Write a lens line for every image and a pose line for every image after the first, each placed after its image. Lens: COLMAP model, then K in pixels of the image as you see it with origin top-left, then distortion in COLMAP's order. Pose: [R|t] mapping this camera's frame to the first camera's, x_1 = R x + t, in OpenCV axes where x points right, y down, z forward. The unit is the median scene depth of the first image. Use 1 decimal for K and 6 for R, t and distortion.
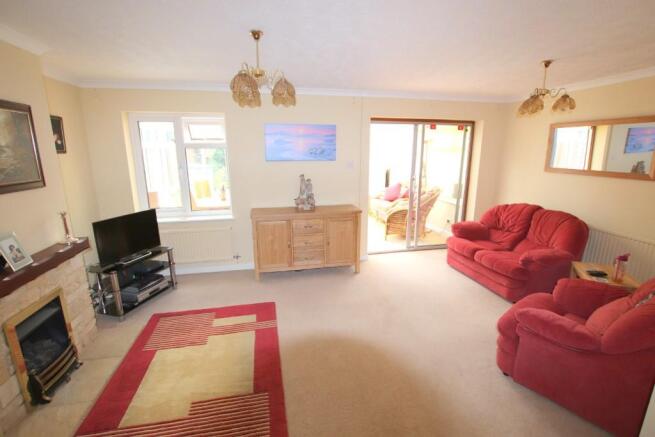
lens RADIAL K [[307.1, 0, 299.7], [0, 307.1, 218.8], [0, 0, 1]] dist [-0.001850, -0.000365]
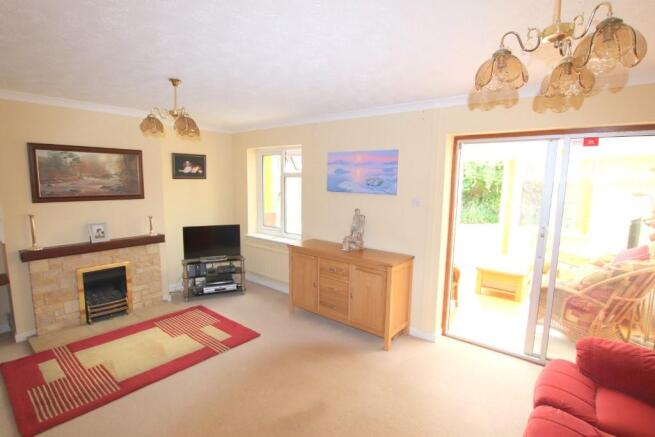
lens RADIAL K [[307.1, 0, 299.7], [0, 307.1, 218.8], [0, 0, 1]] dist [-0.001850, -0.000365]
pose [[0.647759, 0.112678, -0.753466, 0.585734], [-0.182632, 0.983131, -0.009987, -0.084833], [0.739630, 0.144076, 0.657411, 0.348762]]
